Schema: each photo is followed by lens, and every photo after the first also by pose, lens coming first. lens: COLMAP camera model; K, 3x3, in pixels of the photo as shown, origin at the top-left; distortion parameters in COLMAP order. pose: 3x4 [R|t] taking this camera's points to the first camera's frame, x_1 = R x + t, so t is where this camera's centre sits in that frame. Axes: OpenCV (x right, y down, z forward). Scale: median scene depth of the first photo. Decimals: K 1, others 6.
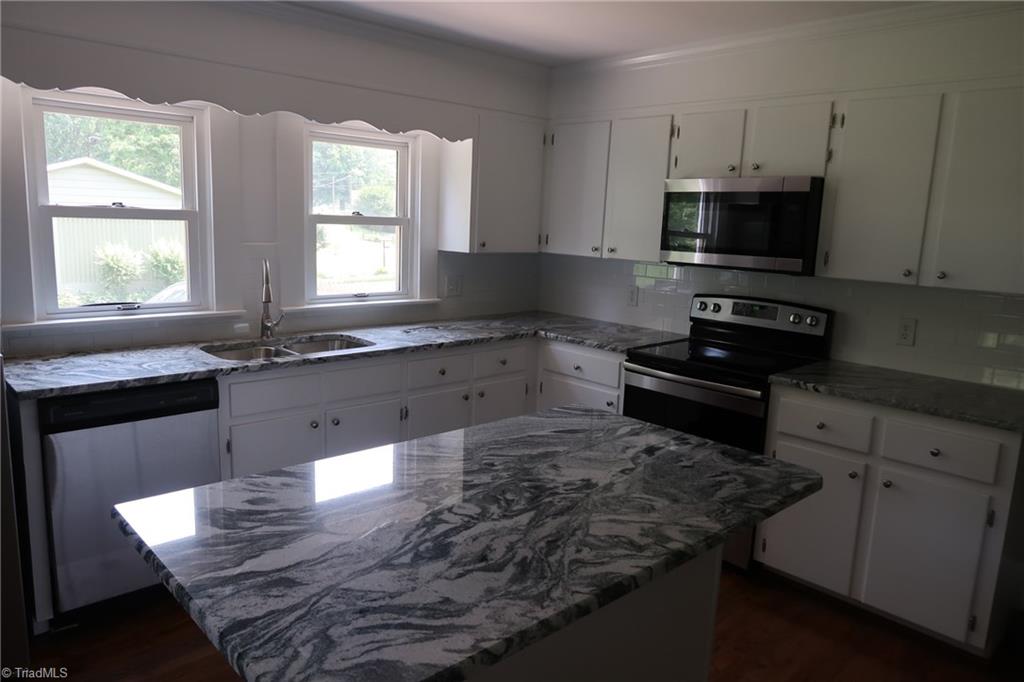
lens RADIAL K [[717.4, 0, 512.0], [0, 717.4, 341.0], [0, 0, 1]] dist [-0.020973, -0.002396]
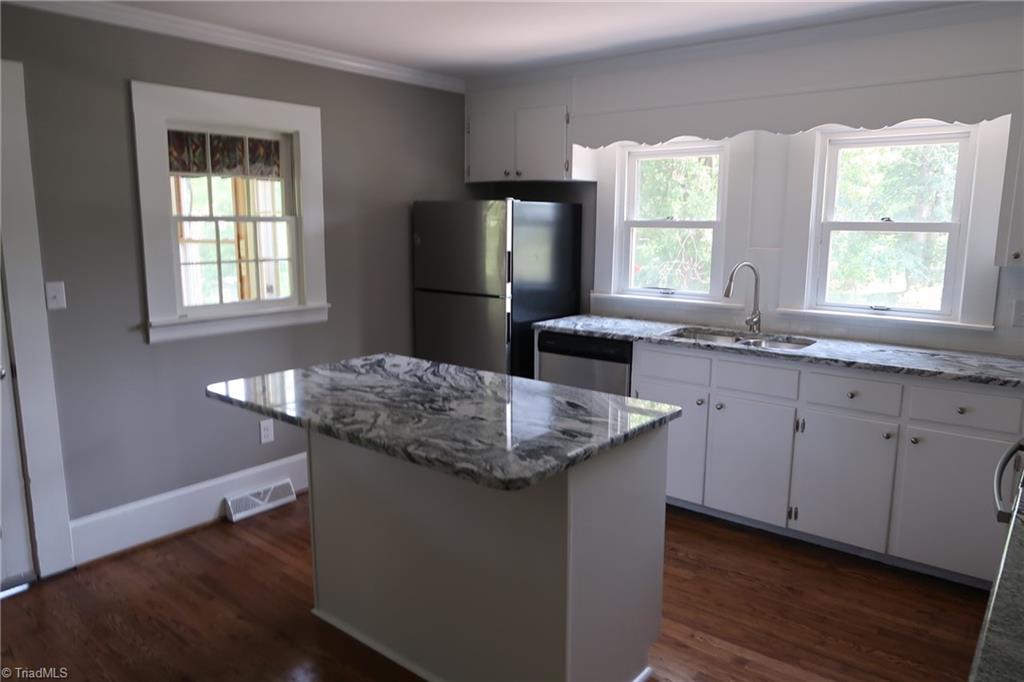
lens RADIAL K [[717.4, 0, 512.0], [0, 717.4, 341.0], [0, 0, 1]] dist [-0.020973, -0.002396]
pose [[0.117811, 0.122890, -0.985403, 1.129683], [-0.170324, 0.980109, 0.101867, -0.063594], [0.978320, 0.155837, 0.136399, 0.747313]]
